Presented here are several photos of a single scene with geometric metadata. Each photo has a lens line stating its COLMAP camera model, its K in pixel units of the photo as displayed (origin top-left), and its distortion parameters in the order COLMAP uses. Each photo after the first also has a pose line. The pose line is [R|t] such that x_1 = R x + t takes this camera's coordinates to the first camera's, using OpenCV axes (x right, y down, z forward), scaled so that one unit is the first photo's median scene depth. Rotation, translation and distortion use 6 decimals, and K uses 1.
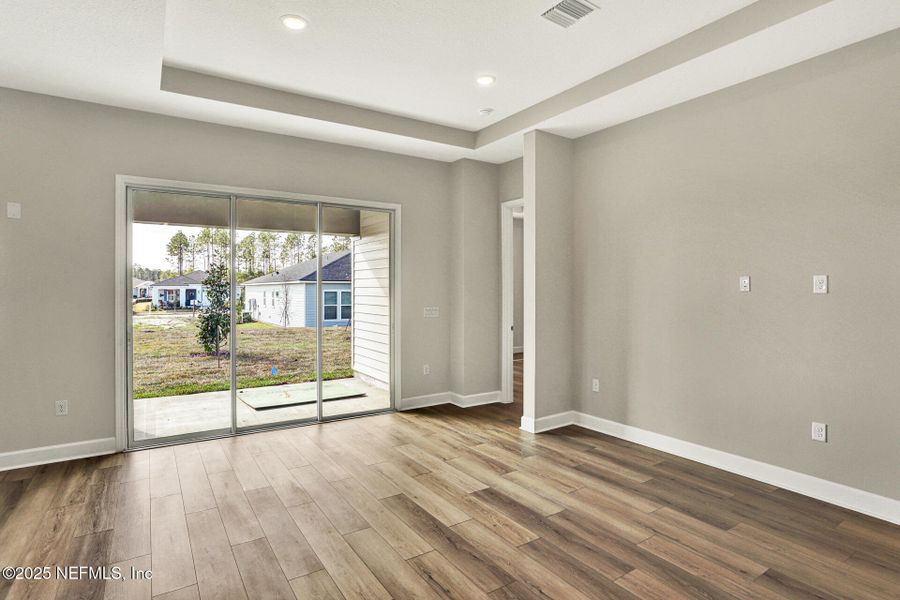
lens RADIAL K [[484.8, 0, 459.4], [0, 484.8, 282.6], [0, 0, 1]] dist [-0.028975, 0.003345]
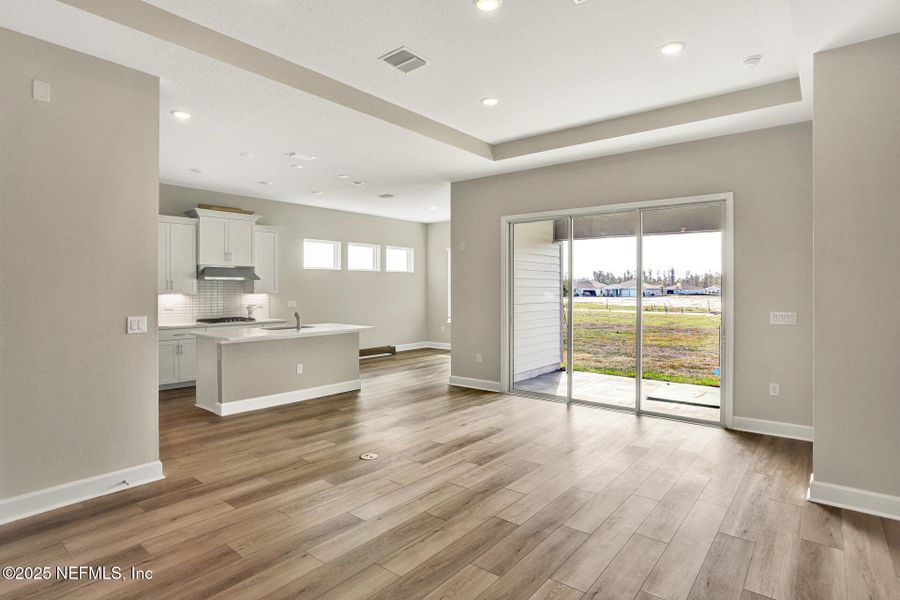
lens RADIAL K [[484.8, 0, 451.0], [0, 484.8, 289.9], [0, 0, 1]] dist [-0.028975, 0.003345]
pose [[0.282682, 0.003742, -0.959206, 0.707446], [0.010275, 0.999923, 0.006929, 0.001765], [0.959159, -0.011814, 0.282622, 0.348056]]
